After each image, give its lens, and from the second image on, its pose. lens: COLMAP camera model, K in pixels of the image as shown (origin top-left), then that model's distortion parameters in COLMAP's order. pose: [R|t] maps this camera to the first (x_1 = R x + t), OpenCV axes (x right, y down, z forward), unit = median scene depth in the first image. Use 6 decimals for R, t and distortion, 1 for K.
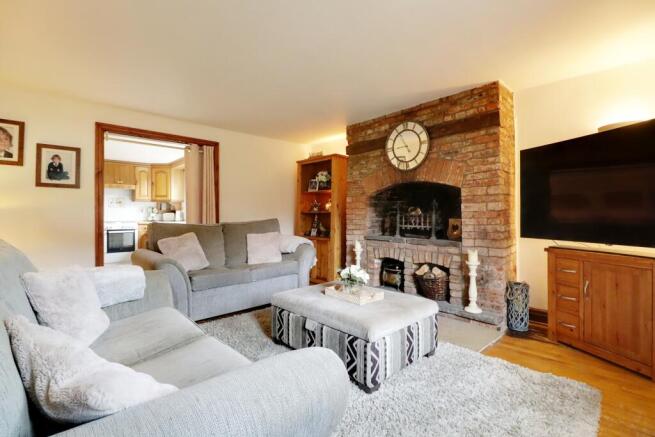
lens RADIAL K [[305.8, 0, 328.6], [0, 305.8, 213.4], [0, 0, 1]] dist [-0.002926, -0.001327]
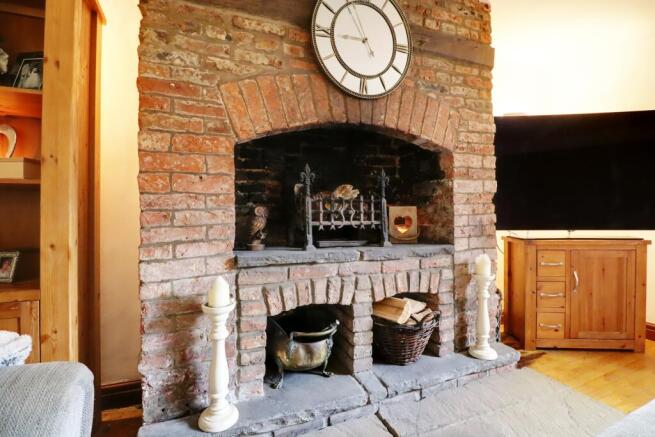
lens RADIAL K [[305.8, 0, 326.3], [0, 305.8, 213.1], [0, 0, 1]] dist [-0.002926, -0.001327]
pose [[0.348799, -0.003551, 0.937191, -0.185413], [0.002122, 0.999993, 0.002999, 0.028297], [-0.937195, 0.000943, 0.348804, 0.936082]]
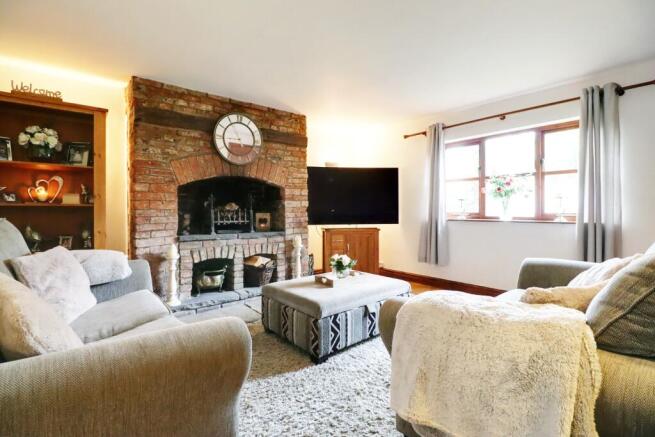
lens RADIAL K [[305.8, 0, 328.1], [0, 305.8, 215.1], [0, 0, 1]] dist [-0.002926, -0.001327]
pose [[0.052652, -0.015928, 0.998486, -0.737952], [-0.003360, 0.999864, 0.016127, 0.005187], [-0.998607, -0.004204, 0.052591, 0.692552]]
